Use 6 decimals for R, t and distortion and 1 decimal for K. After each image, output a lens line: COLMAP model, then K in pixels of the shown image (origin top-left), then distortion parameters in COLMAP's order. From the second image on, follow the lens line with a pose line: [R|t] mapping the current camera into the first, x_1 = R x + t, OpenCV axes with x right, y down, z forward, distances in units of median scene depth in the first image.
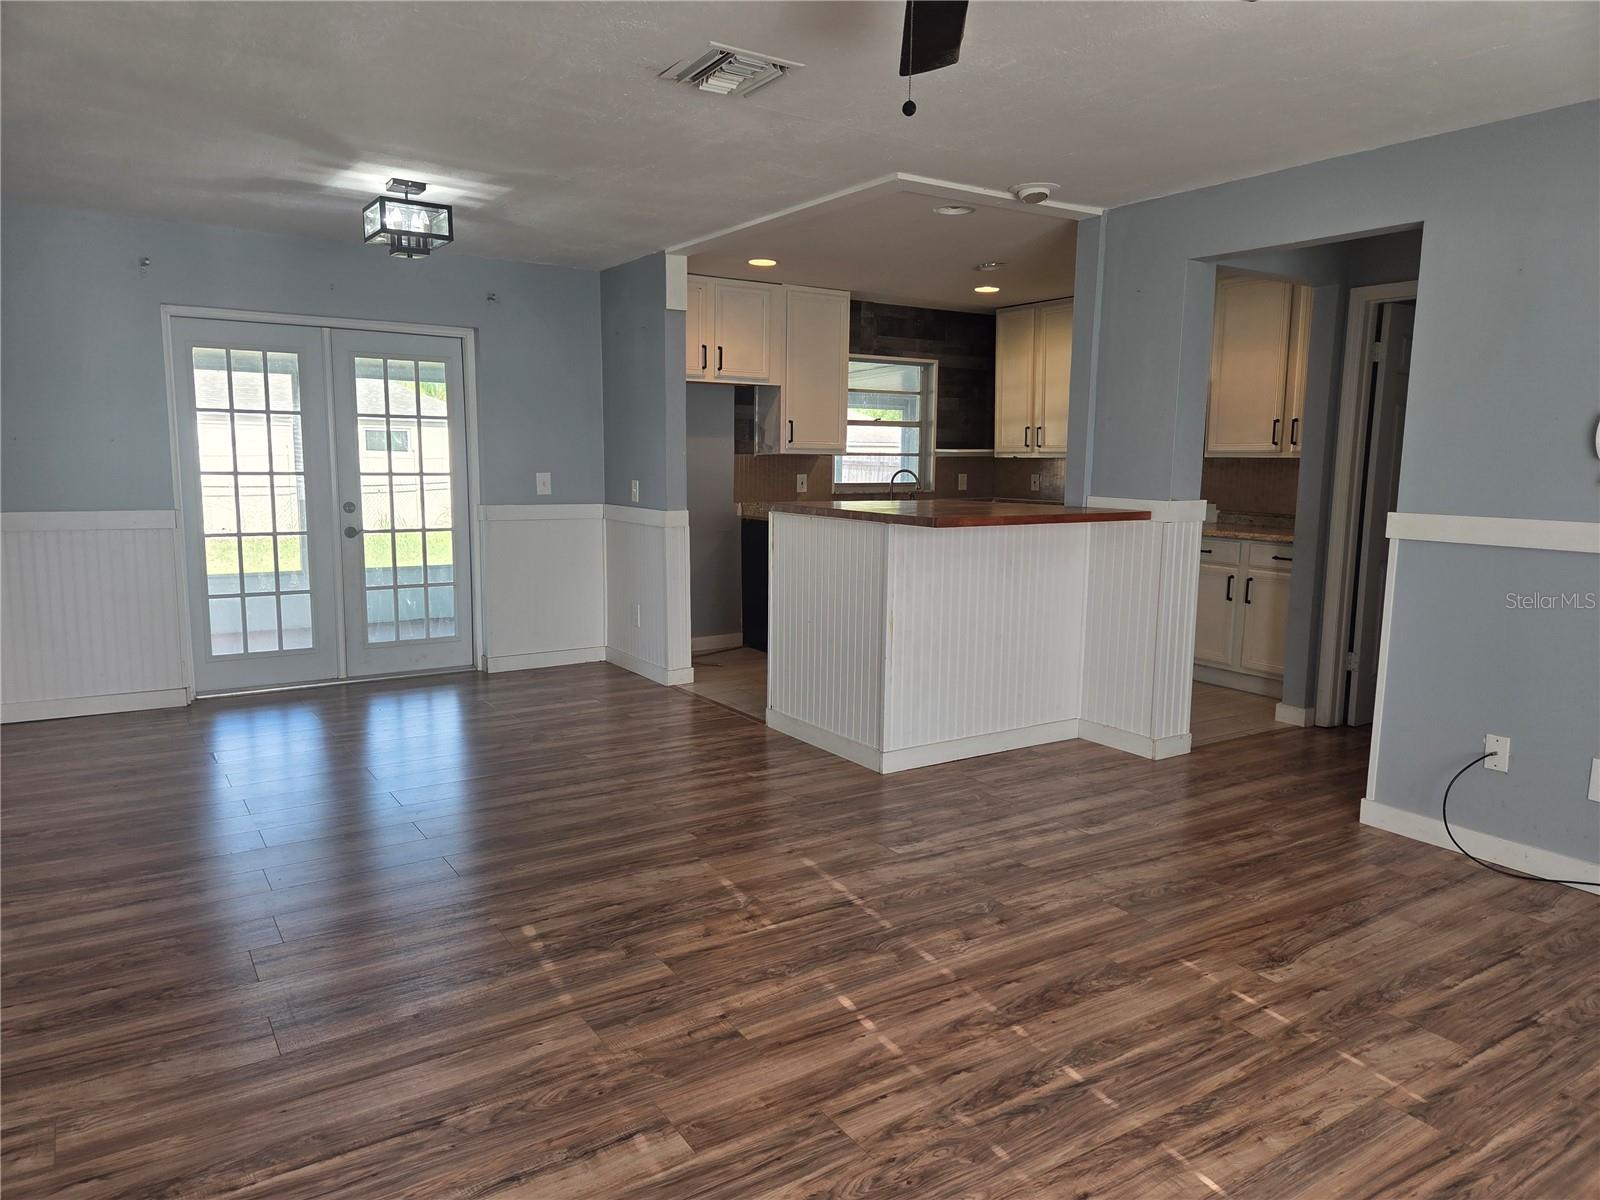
lens RADIAL K [[1073.3, 0, 806.3], [0, 1073.3, 598.6], [0, 0, 1]] dist [0.091731, -0.087881]
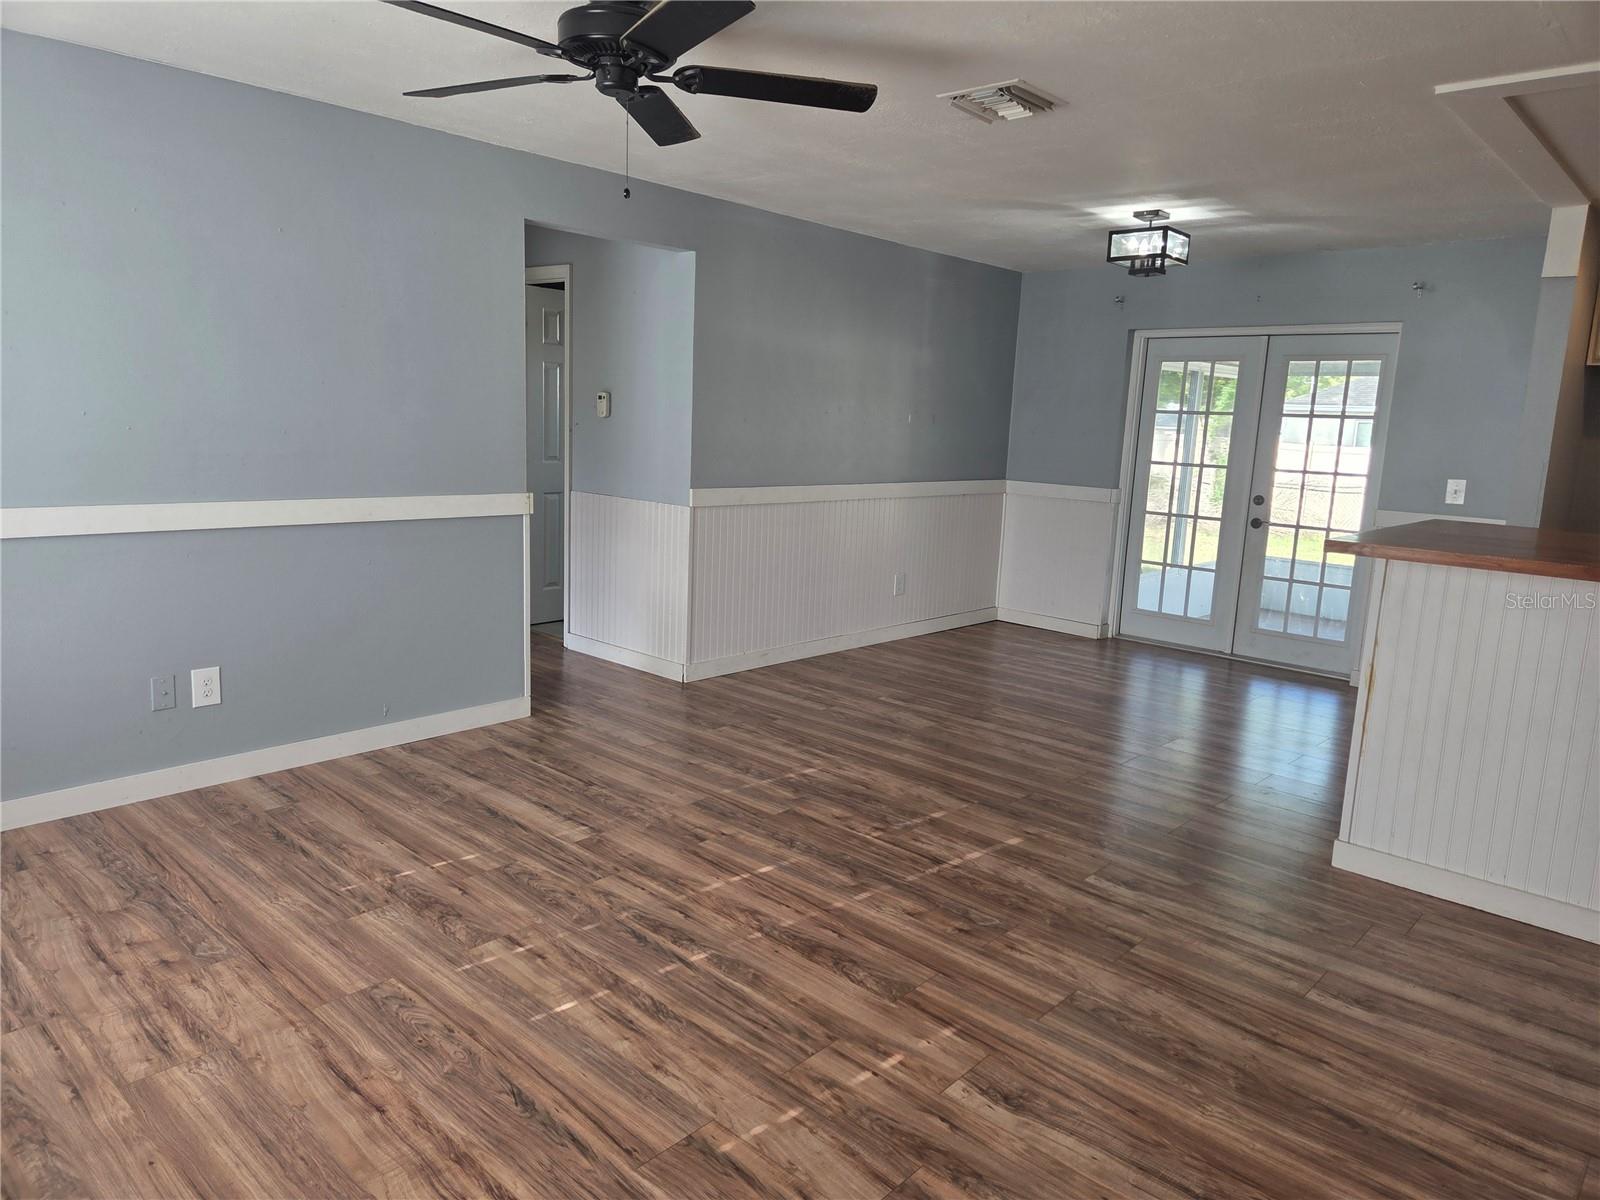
lens RADIAL K [[1073.3, 0, 806.3], [0, 1073.3, 598.6], [0, 0, 1]] dist [0.091731, -0.087881]
pose [[0.239357, 0.162352, -0.957262, 1.062175], [-0.170471, 0.977633, 0.123182, -0.089578], [0.955849, 0.133701, 0.261679, 0.596953]]
